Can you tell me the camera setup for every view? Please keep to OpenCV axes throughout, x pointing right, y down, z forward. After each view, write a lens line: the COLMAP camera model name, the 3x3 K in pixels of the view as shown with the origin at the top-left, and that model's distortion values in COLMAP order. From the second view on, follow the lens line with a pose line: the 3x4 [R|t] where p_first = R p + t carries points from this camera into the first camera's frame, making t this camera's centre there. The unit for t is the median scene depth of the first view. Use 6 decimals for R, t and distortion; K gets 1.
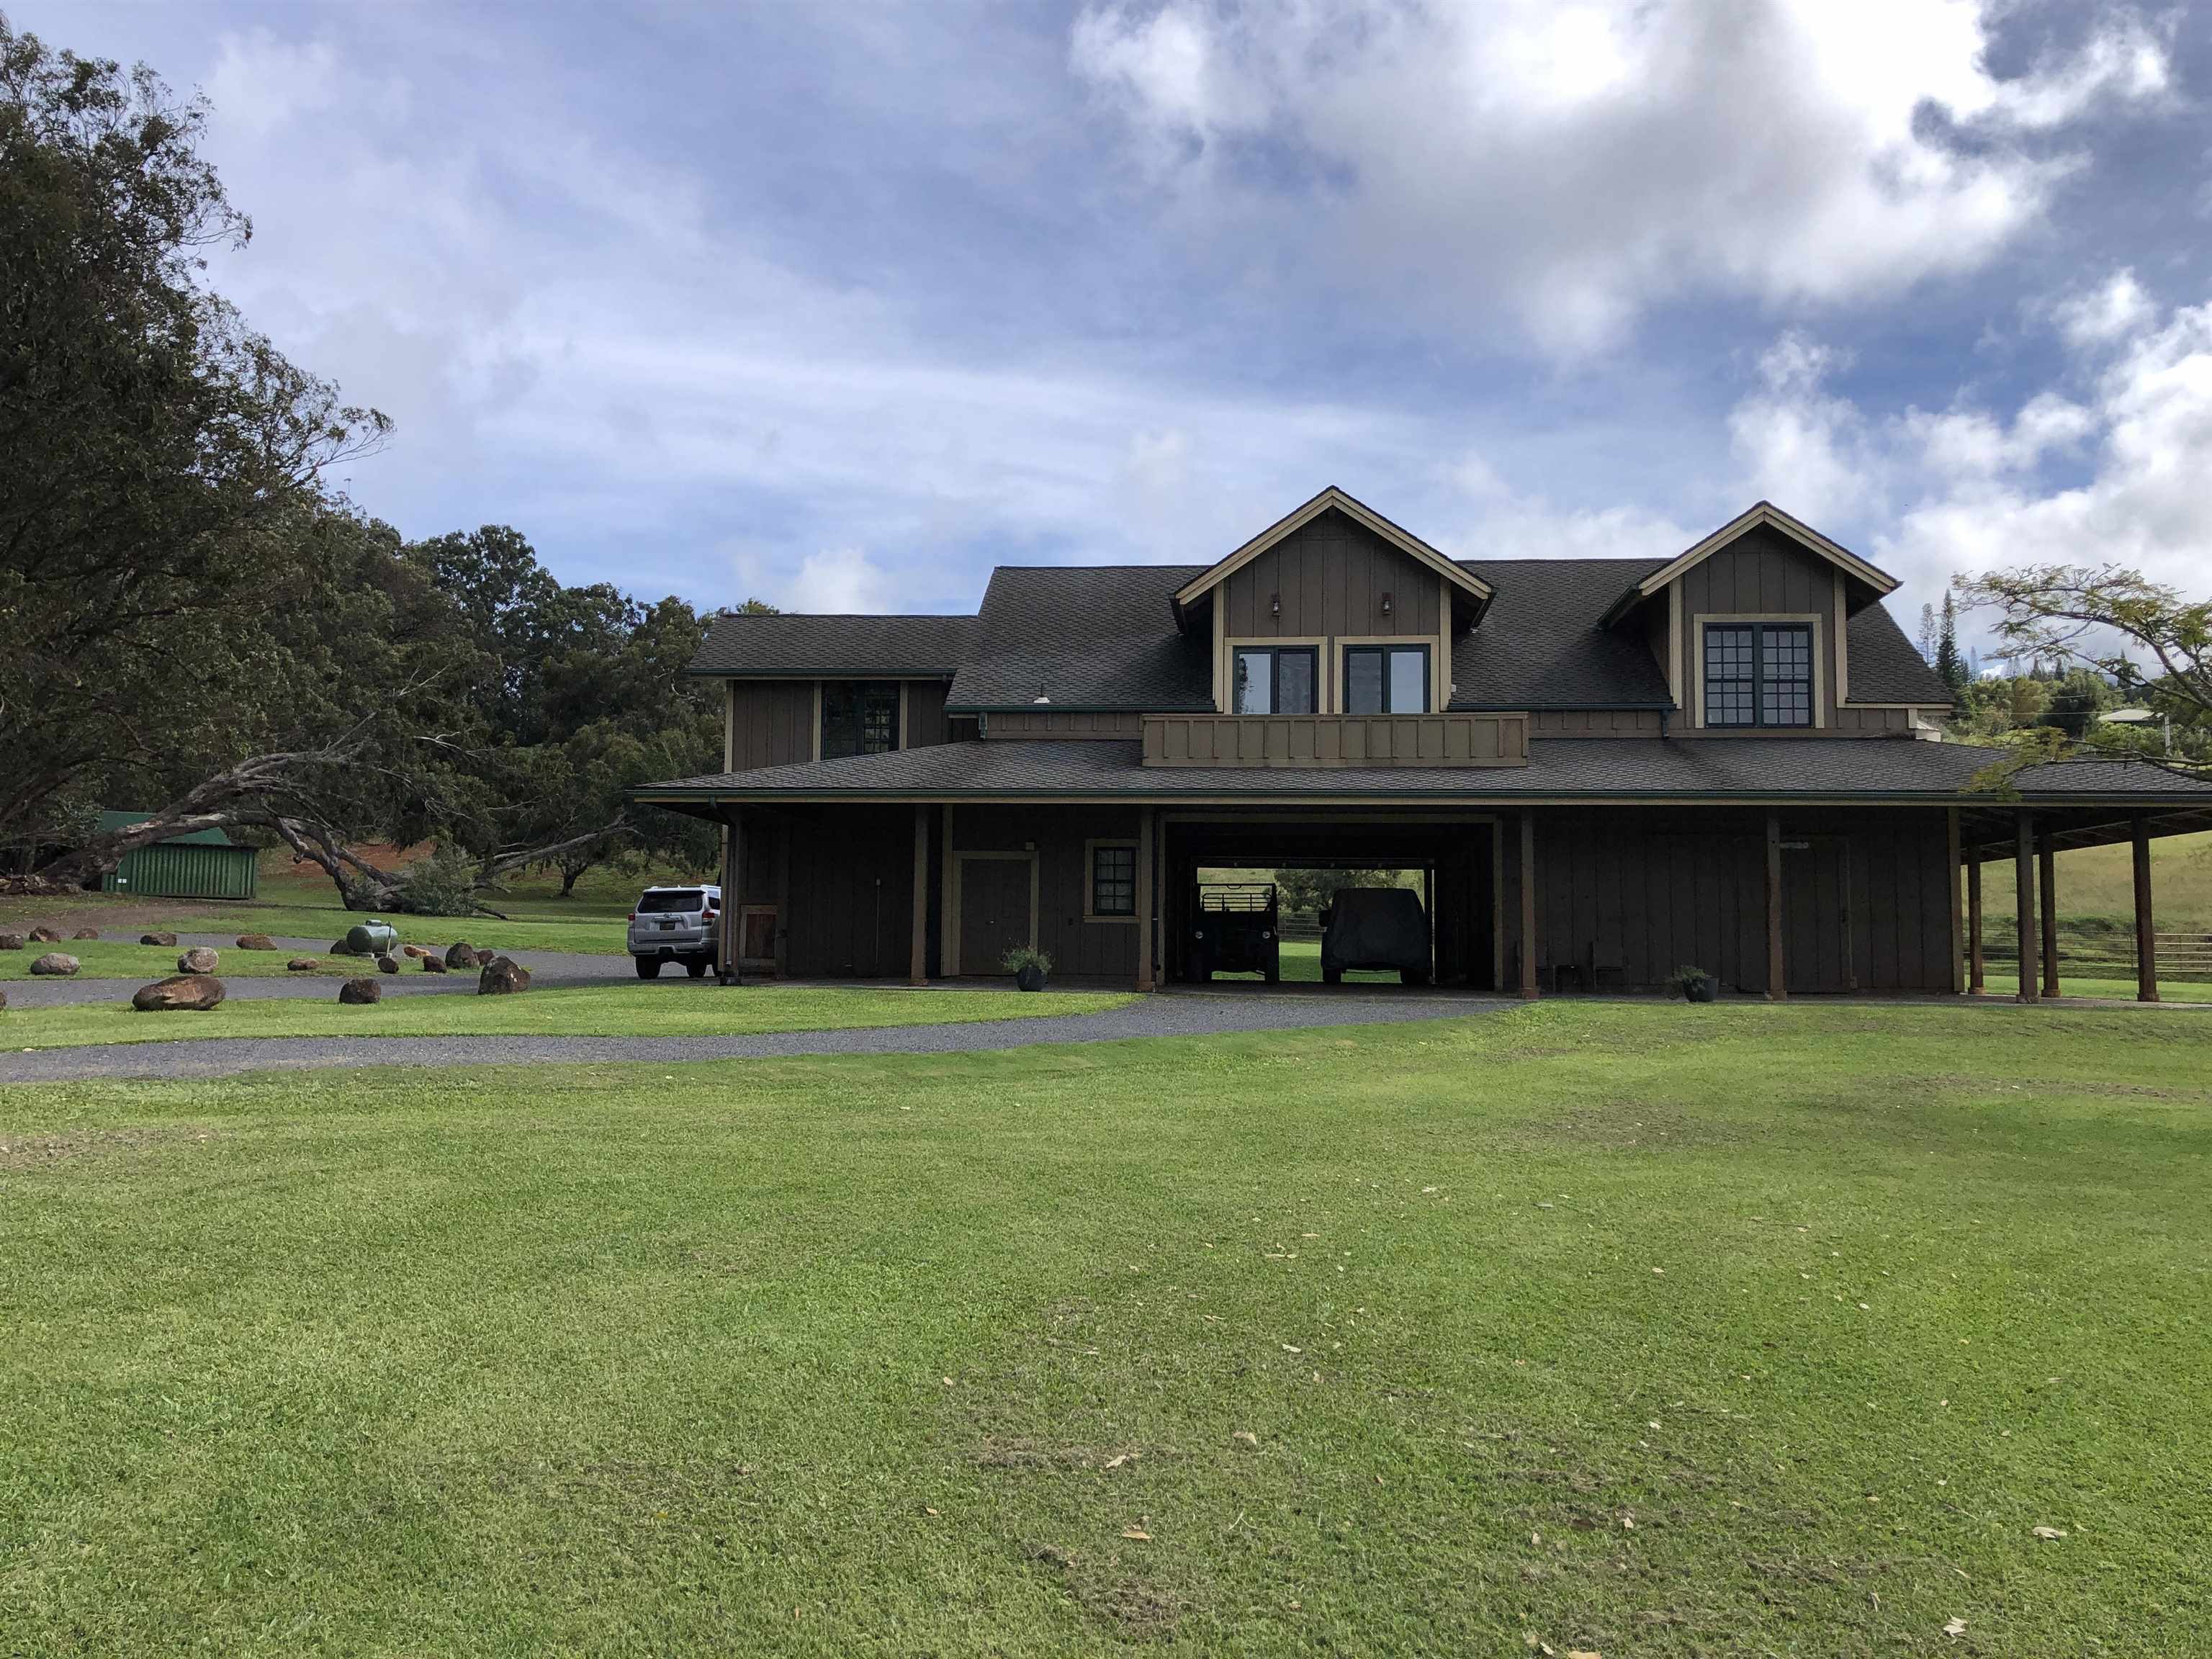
lens RADIAL K [[1828.8, 0, 1092.6], [0, 1828.8, 824.1], [0, 0, 1]] dist [0.041623, 0.002041]
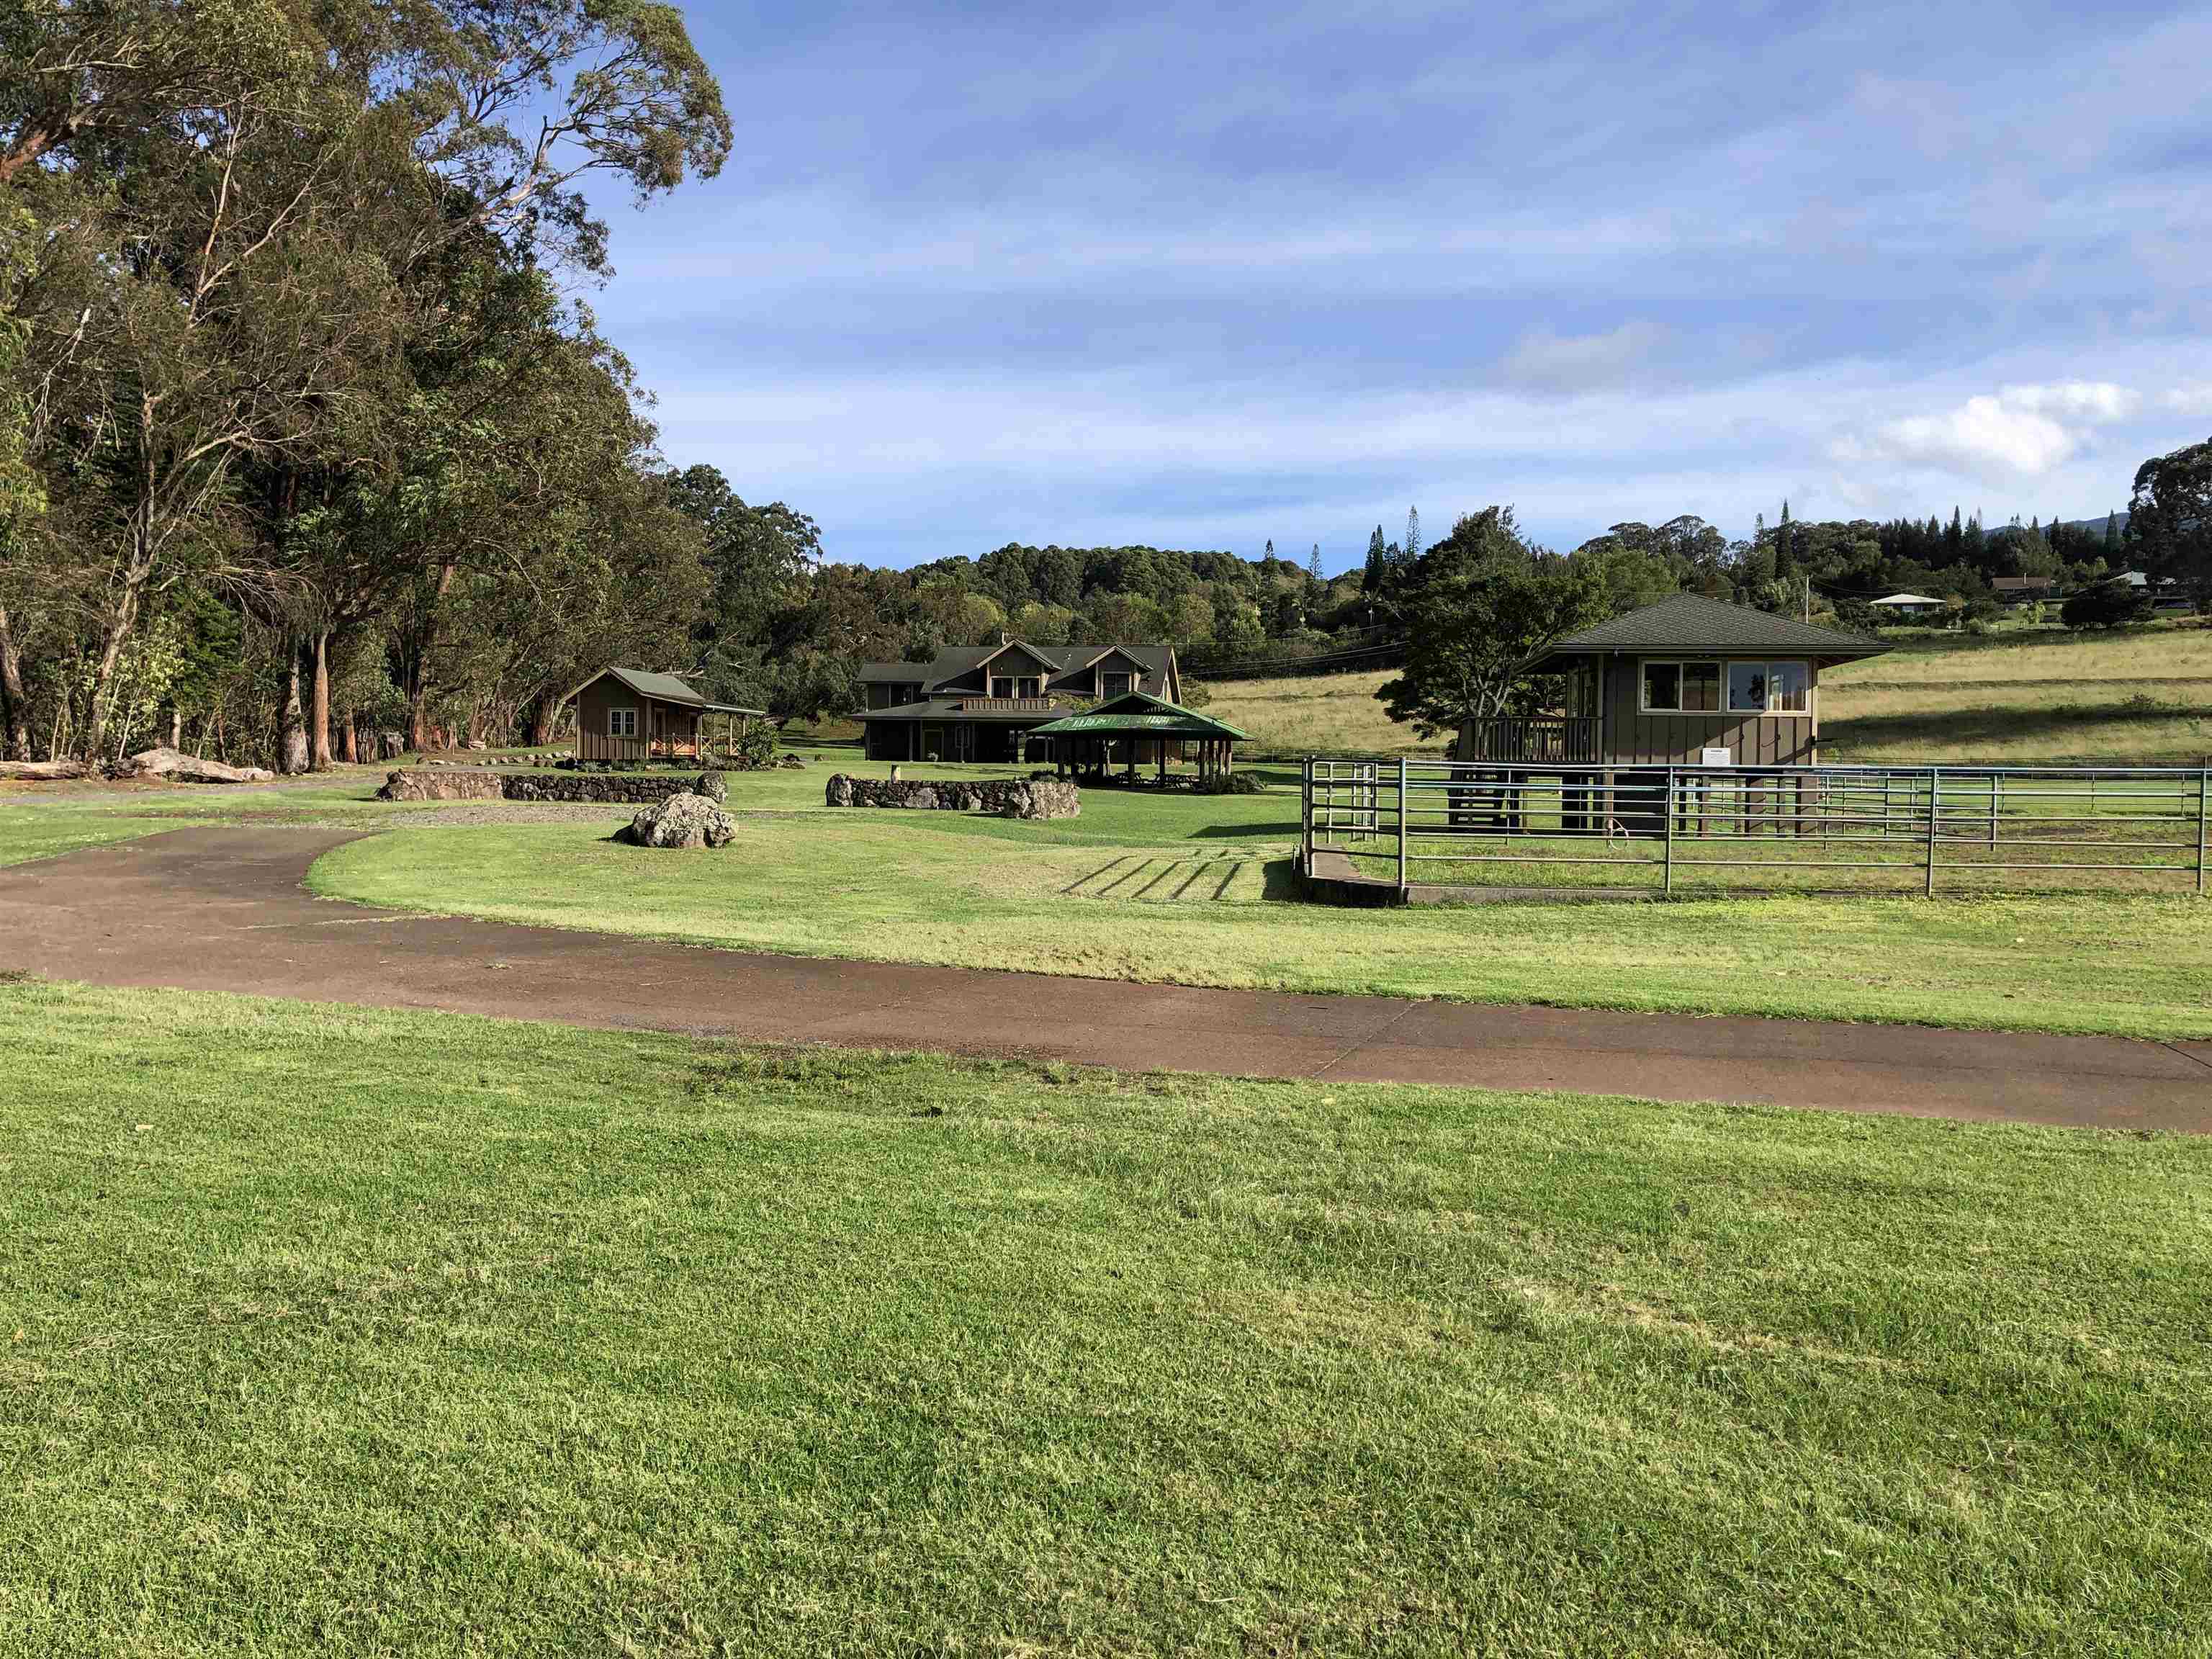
lens RADIAL K [[1828.8, 0, 1092.6], [0, 1828.8, 824.1], [0, 0, 1]] dist [0.041623, 0.002041]
pose [[0.996918, 0.000551, -0.078443, 0.073668], [0.006507, 0.995949, 0.089687, -0.016093], [0.078175, -0.089921, 0.992876, -0.359083]]
